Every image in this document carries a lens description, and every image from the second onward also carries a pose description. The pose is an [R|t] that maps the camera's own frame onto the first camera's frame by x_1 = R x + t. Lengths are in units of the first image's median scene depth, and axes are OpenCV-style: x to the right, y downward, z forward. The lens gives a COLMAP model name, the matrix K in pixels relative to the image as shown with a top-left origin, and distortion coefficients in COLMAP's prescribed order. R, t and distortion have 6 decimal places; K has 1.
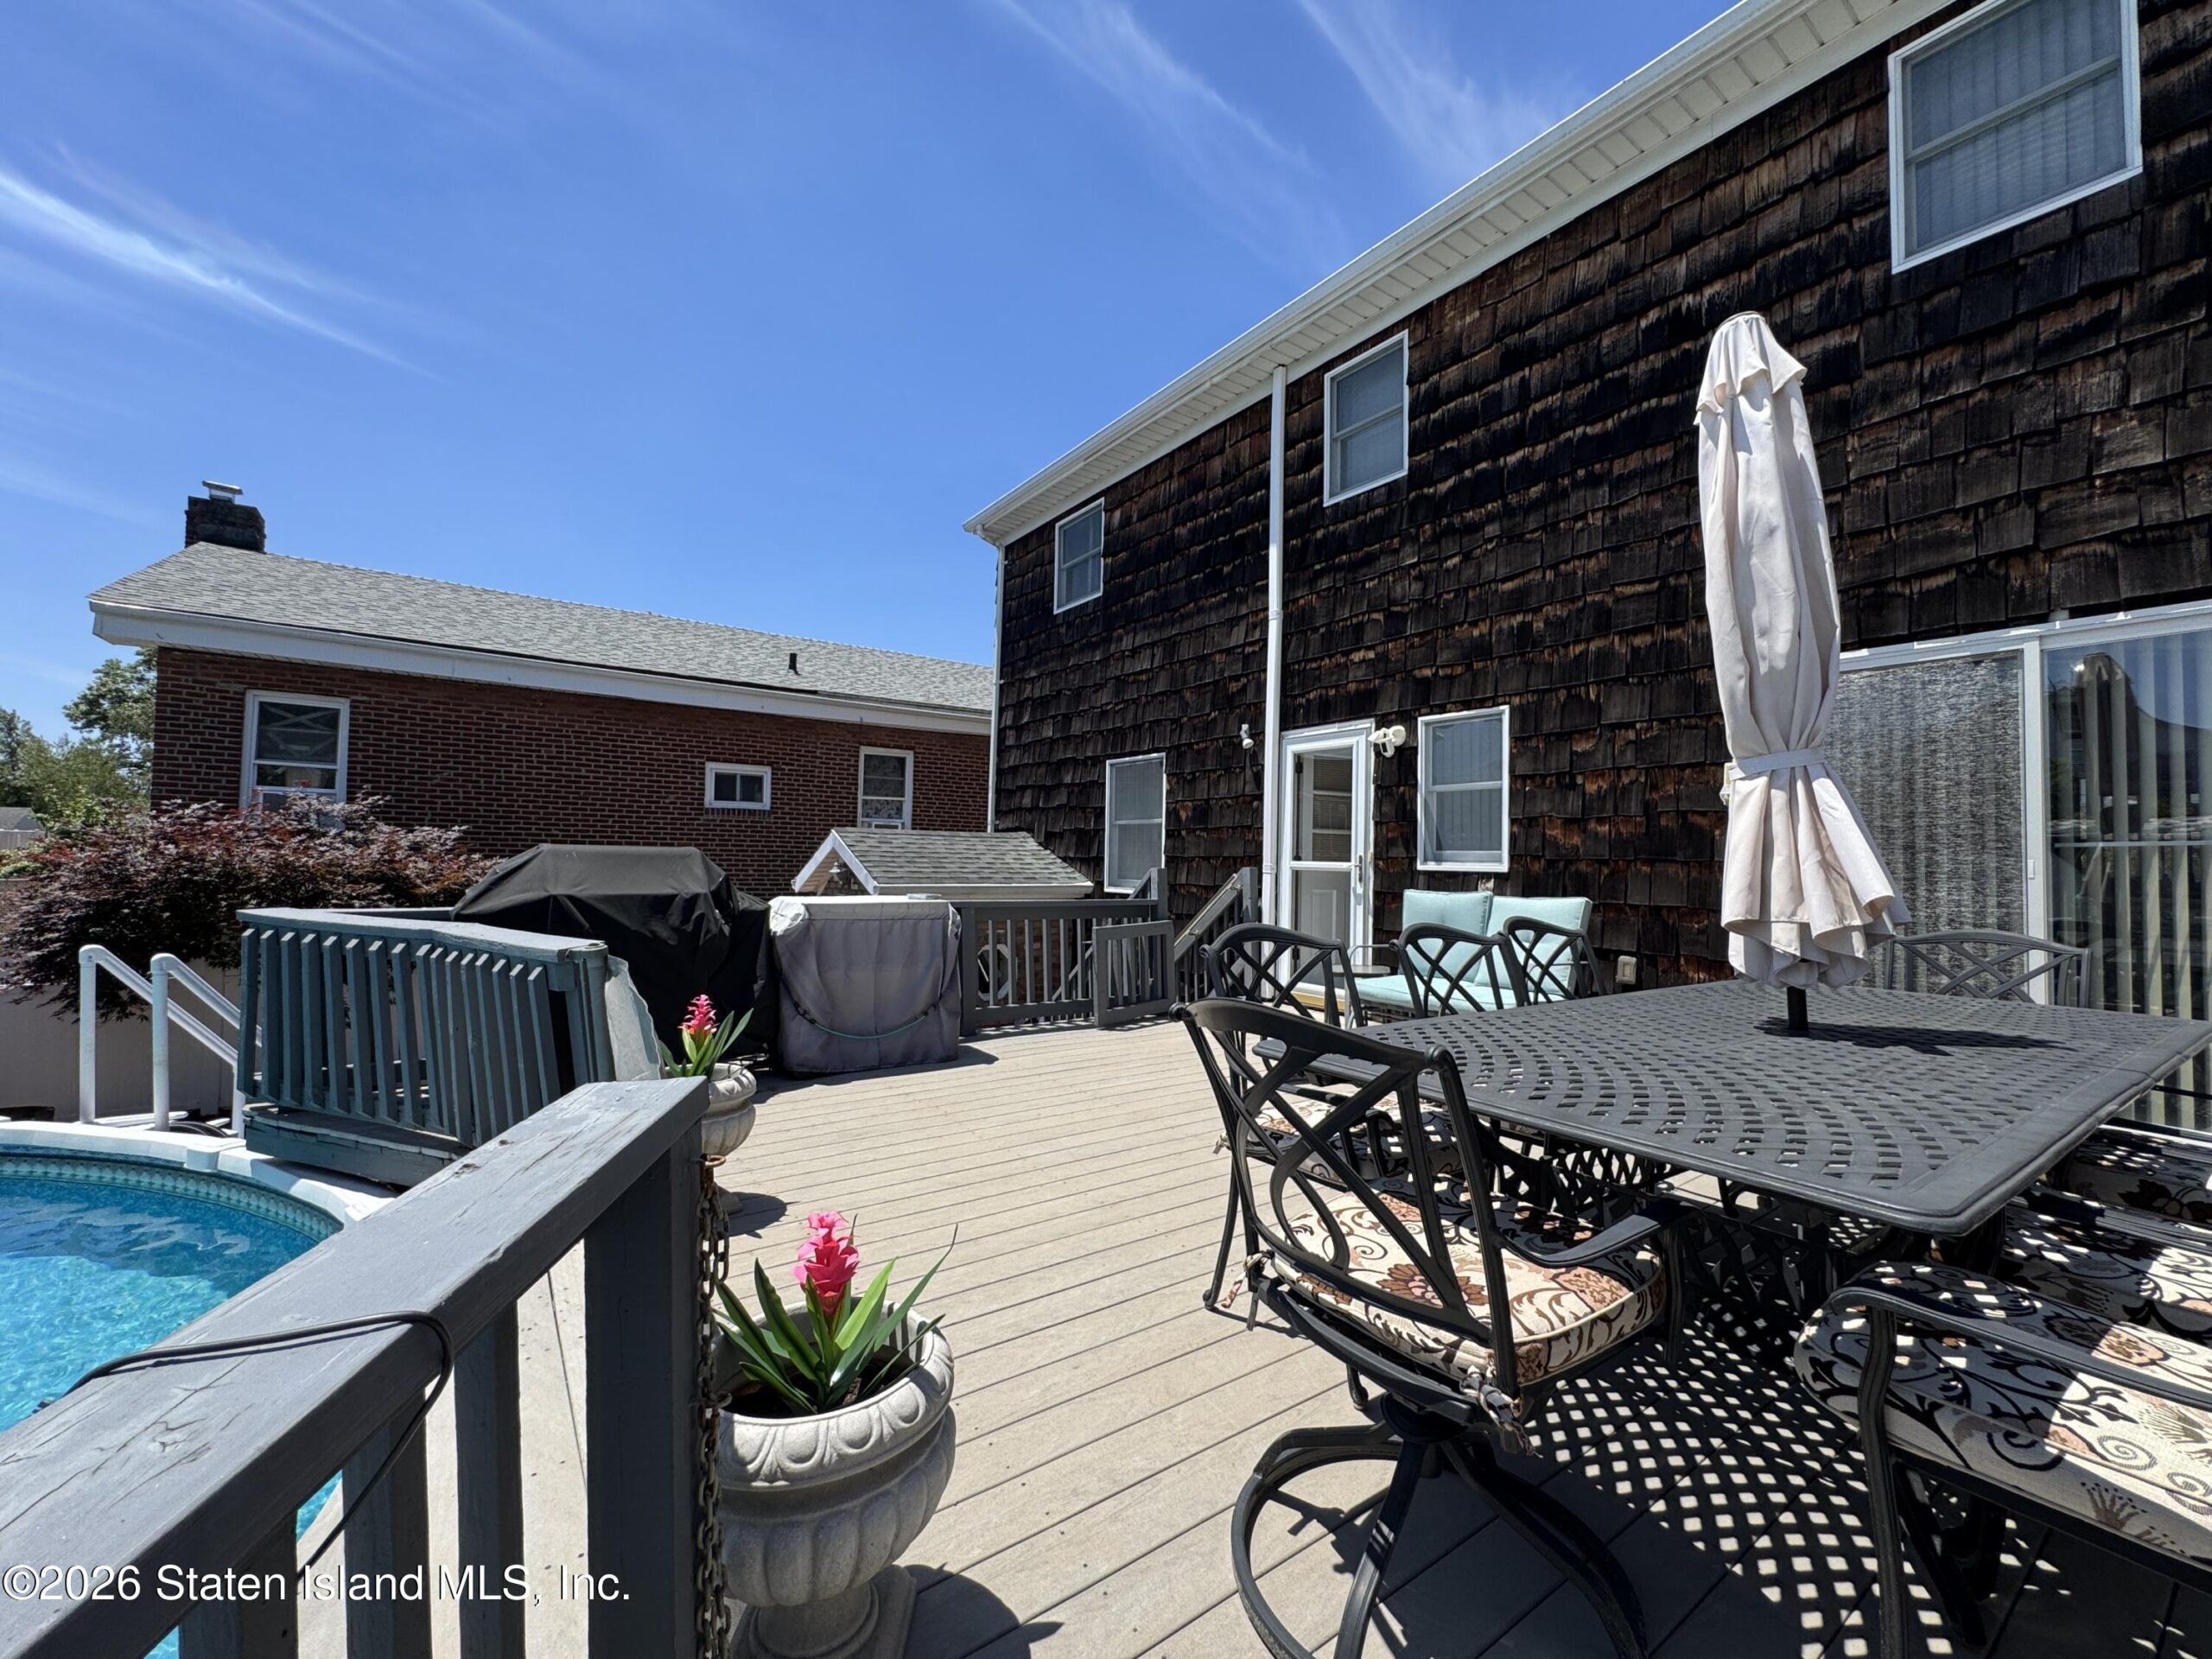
lens RADIAL K [[891.9, 0, 1102.4], [0, 891.9, 825.9], [0, 0, 1]] dist [-0.004454, 0.001550]
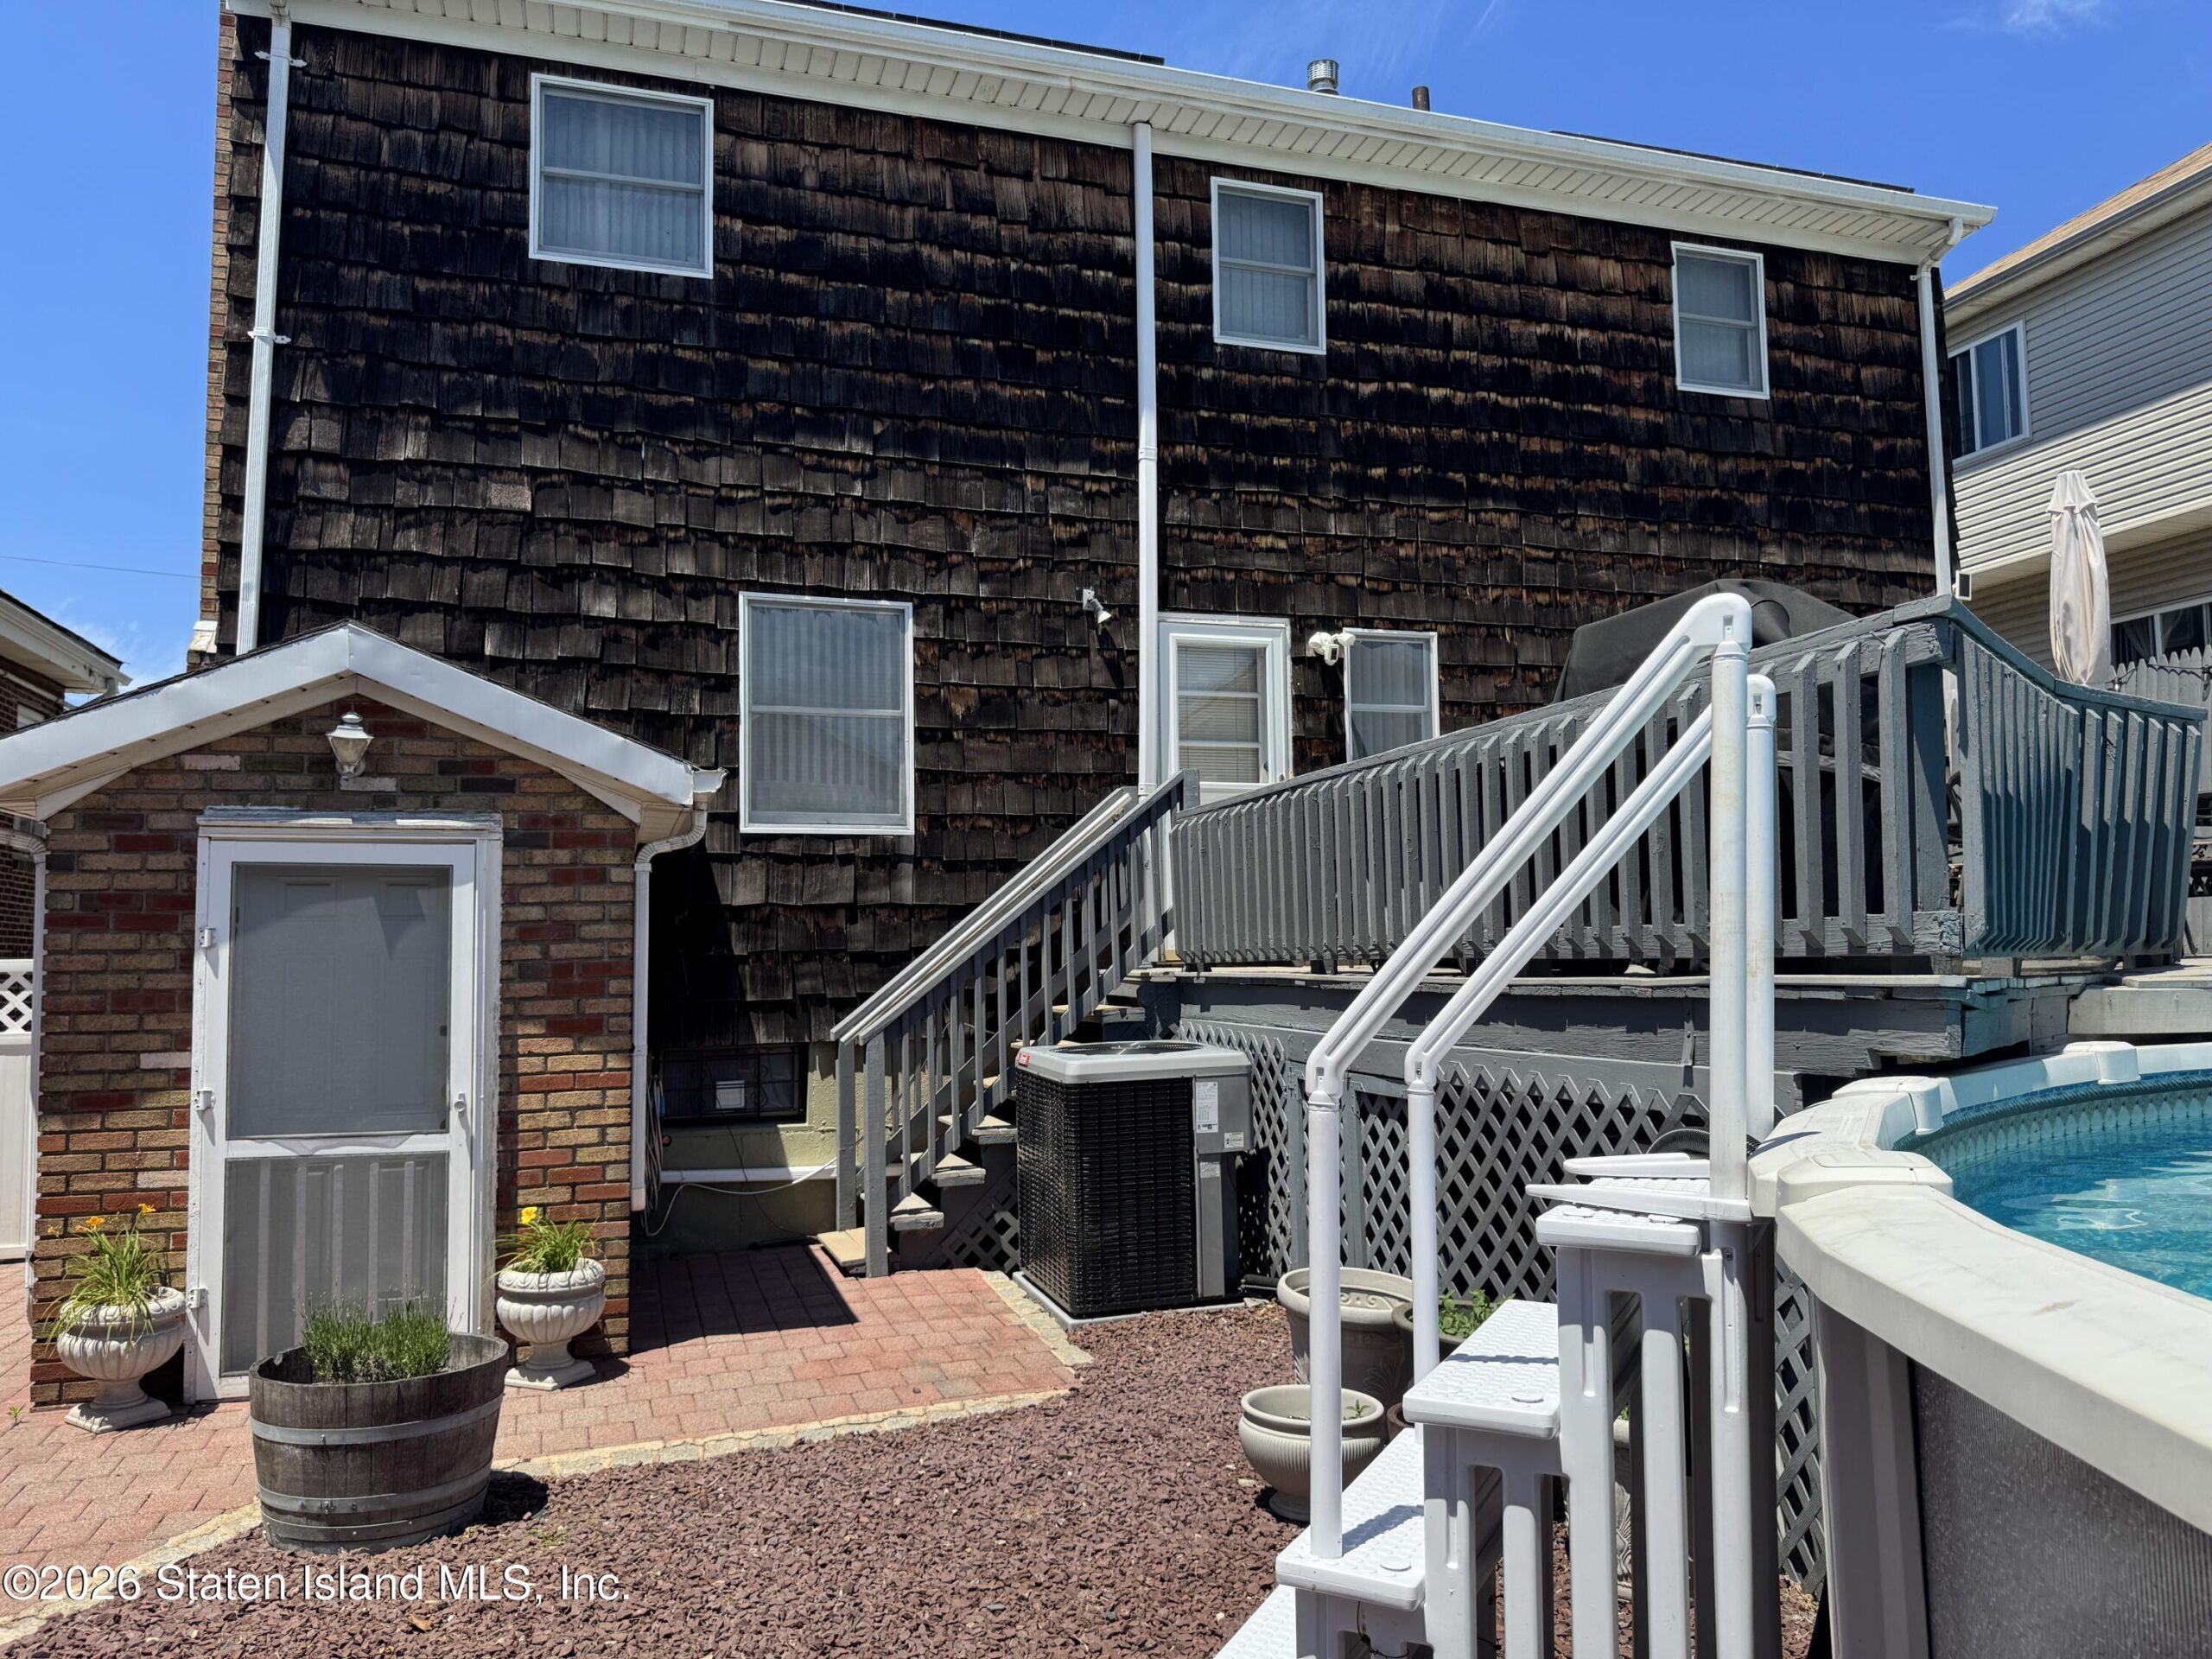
lens RADIAL K [[1569.6, 0, 1127.8], [0, 1569.6, 844.6], [0, 0, 1]] dist [0.059116, -0.072099]
pose [[0.298969, 0.050181, 0.952943, -1.513535], [-0.016663, 0.998739, -0.047364, 0.221061], [-0.954117, -0.001719, 0.299428, 0.892366]]
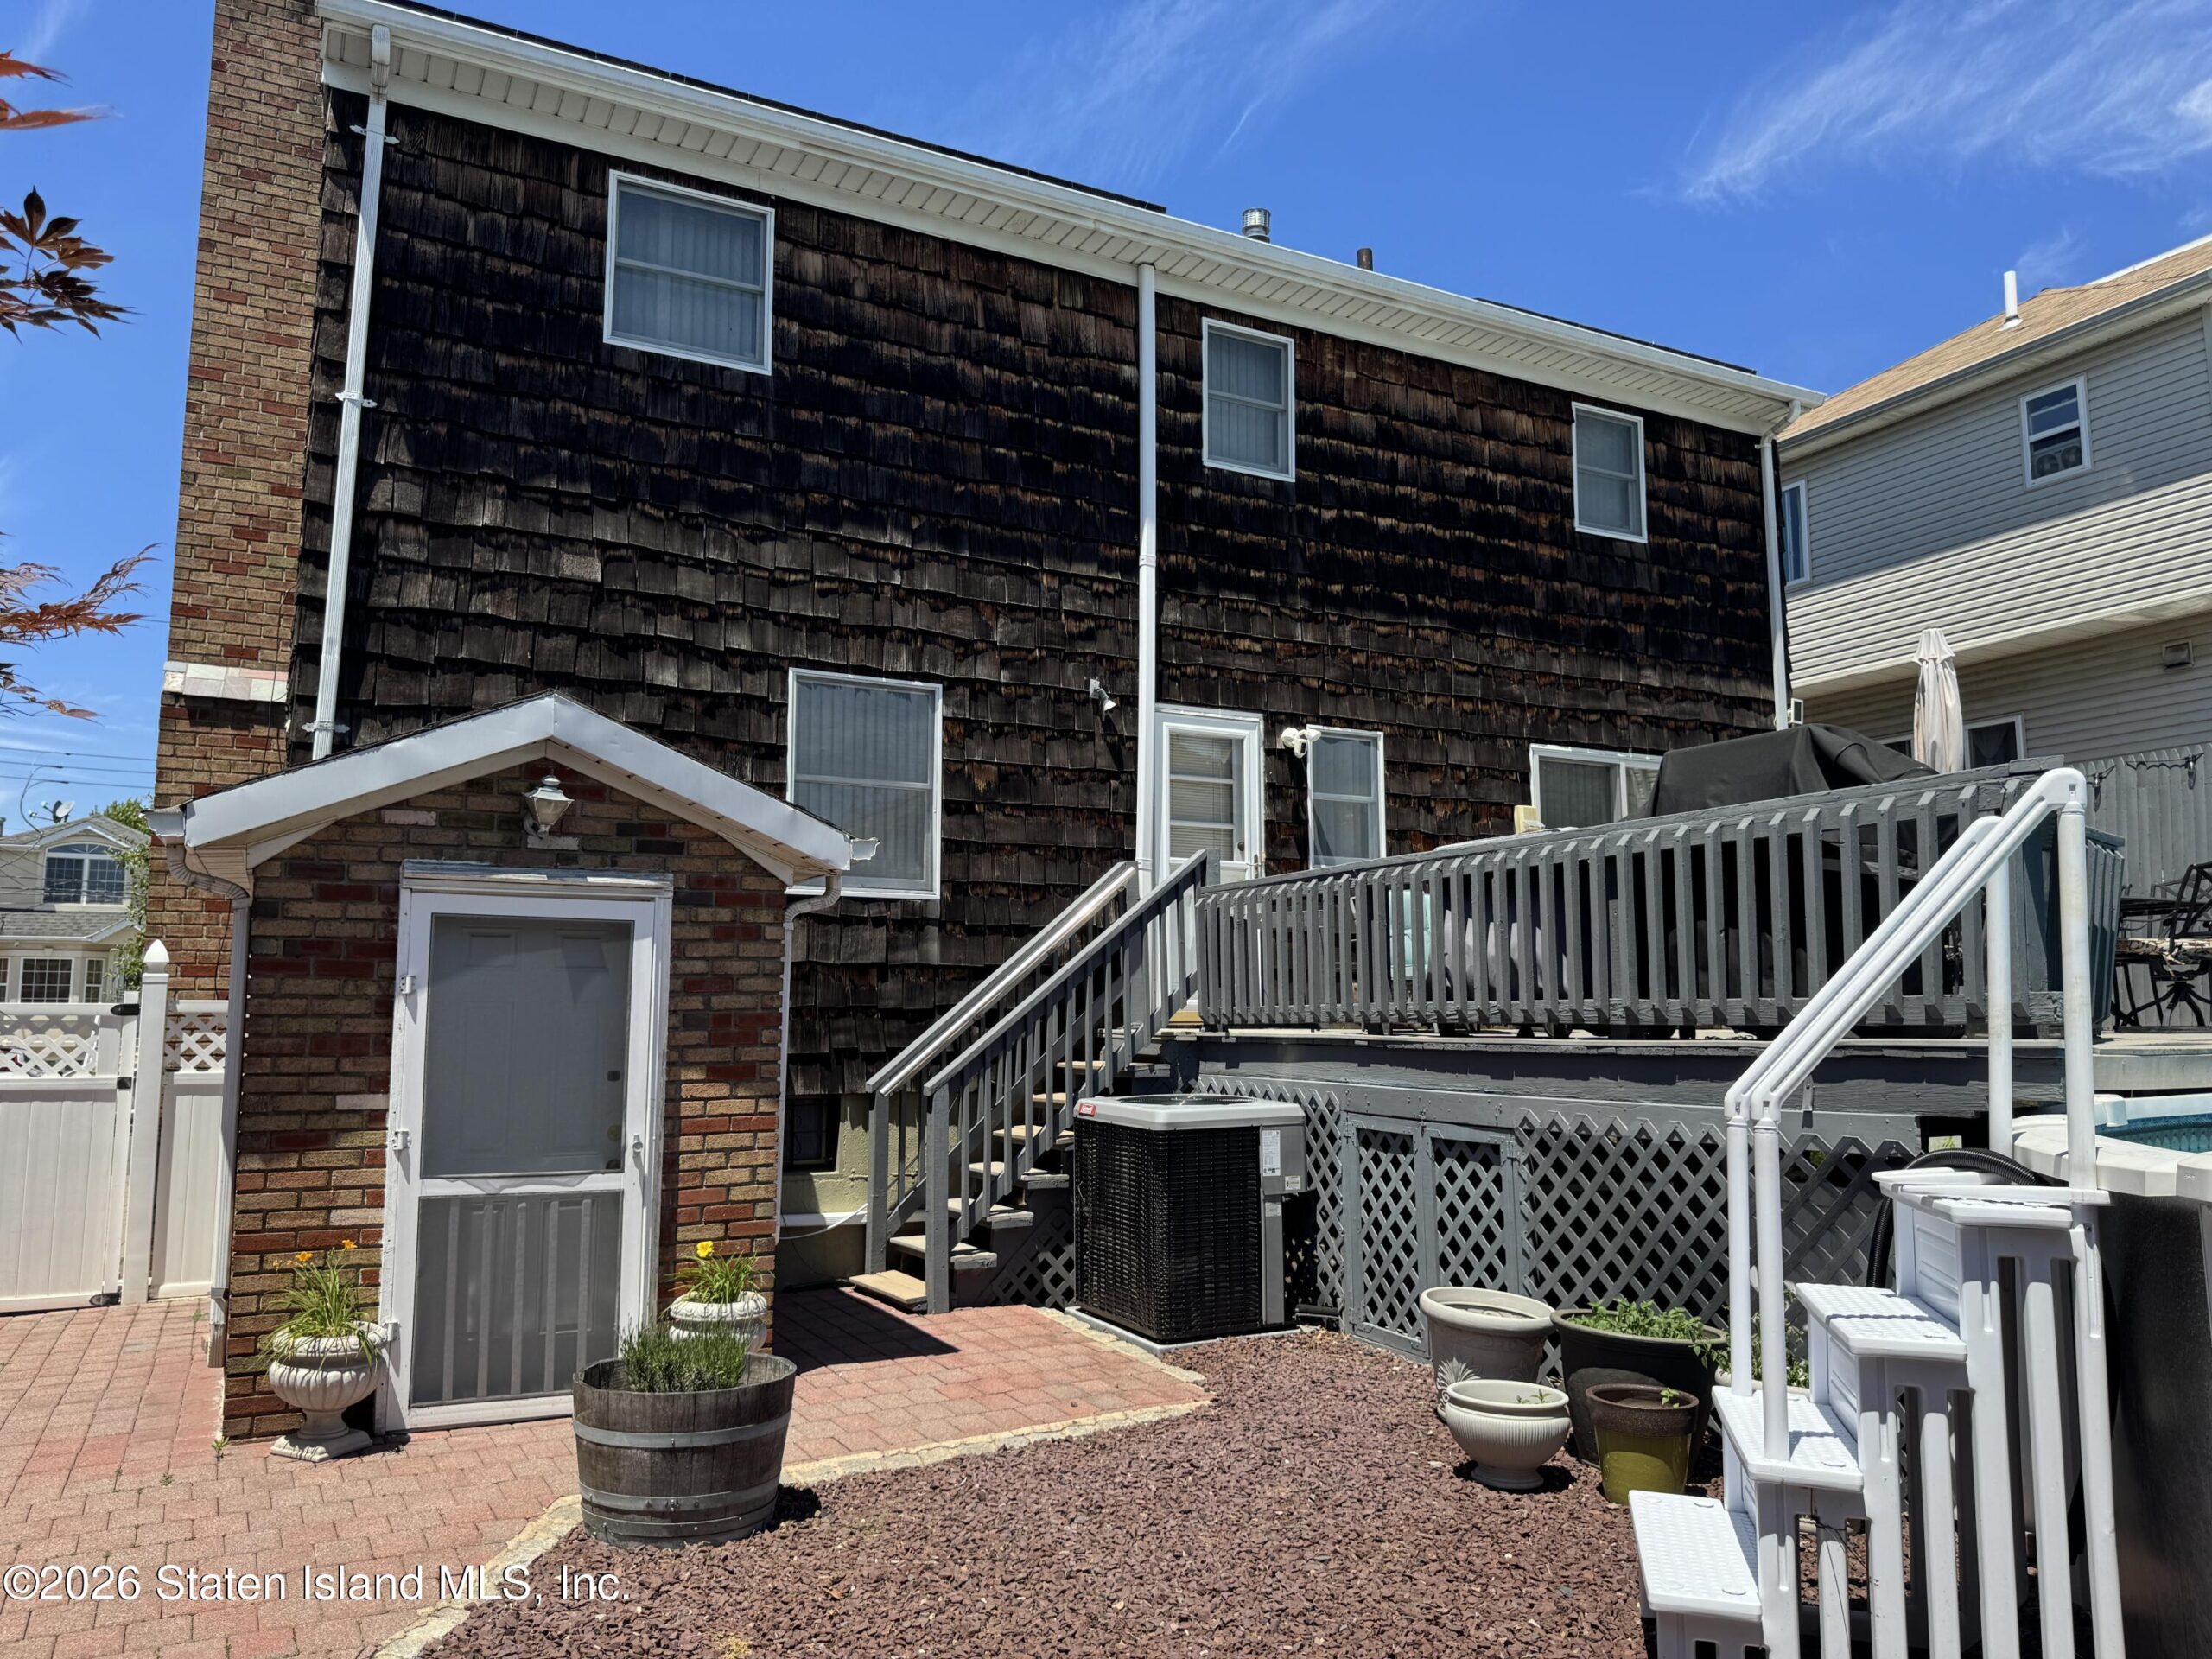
lens RADIAL K [[1569.6, 0, 1114.1], [0, 1569.6, 844.3], [0, 0, 1]] dist [0.059116, -0.072099]
pose [[0.133436, 0.097619, 0.986238, -1.749330], [-0.036350, 0.994950, -0.093563, 0.232628], [-0.990391, -0.023365, 0.136311, 1.189670]]
